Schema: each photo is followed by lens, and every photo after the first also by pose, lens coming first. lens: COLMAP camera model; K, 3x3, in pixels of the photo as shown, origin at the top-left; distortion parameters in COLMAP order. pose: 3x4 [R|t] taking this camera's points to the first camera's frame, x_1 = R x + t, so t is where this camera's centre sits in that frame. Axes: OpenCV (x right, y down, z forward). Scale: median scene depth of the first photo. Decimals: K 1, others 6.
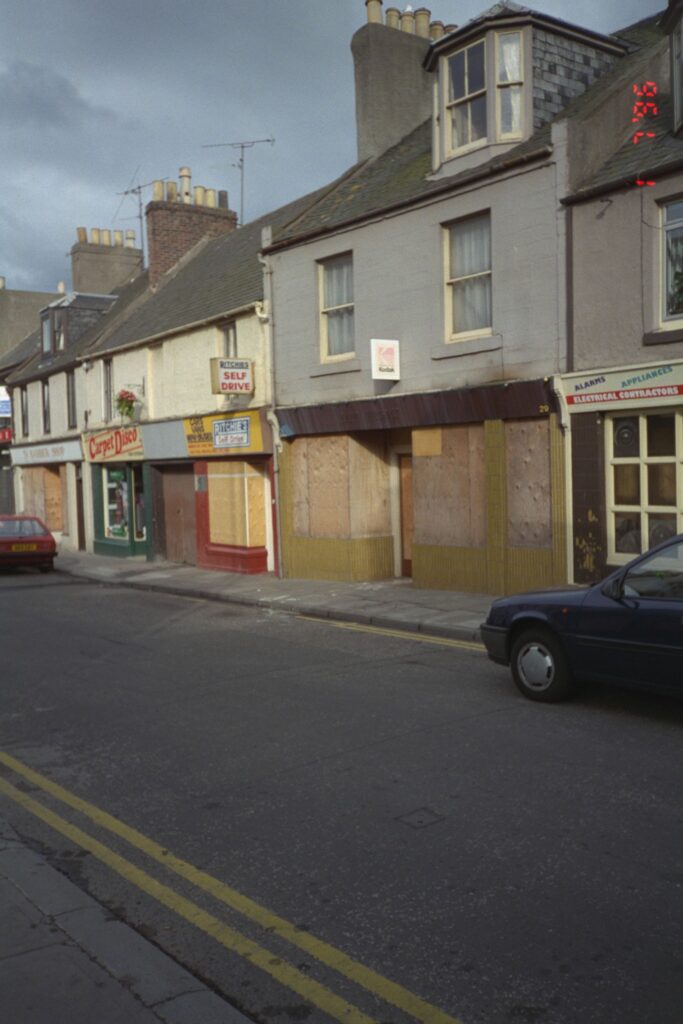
lens RADIAL K [[1018.7, 0, 339.9], [0, 1018.7, 508.7], [0, 0, 1]] dist [0.065544, 0.000000]
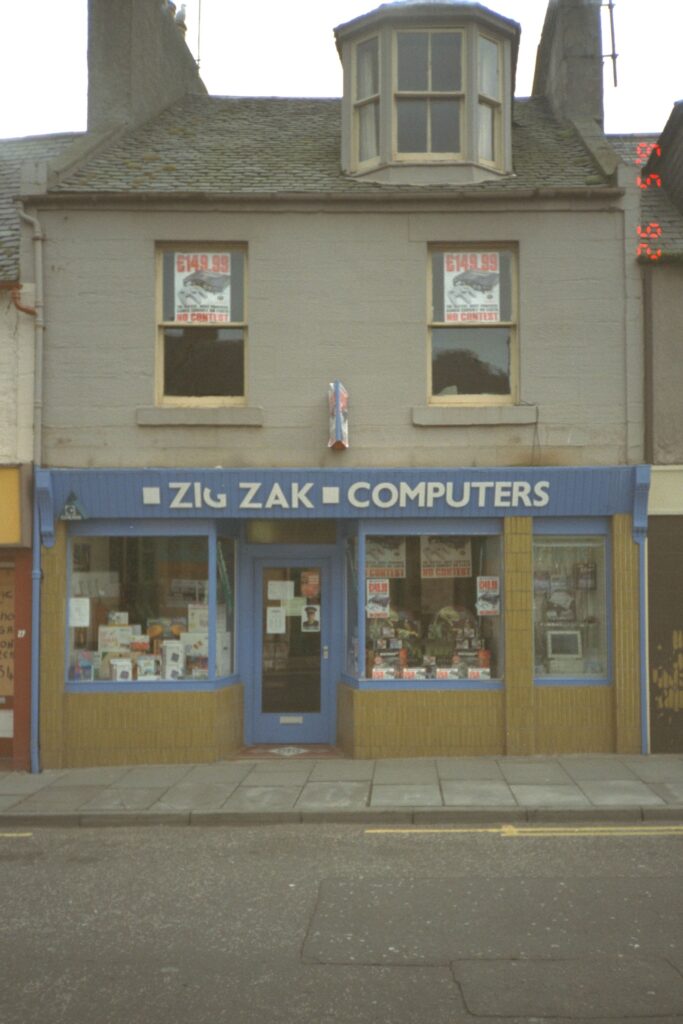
lens RADIAL K [[1018.7, 0, 341.7], [0, 1018.7, 521.3], [0, 0, 1]] dist [0.065544, 0.000000]
pose [[0.608401, 0.071157, 0.790433, -0.524893], [0.018495, 0.994431, -0.103757, -0.008045], [-0.793414, 0.077745, 0.603696, 0.655322]]
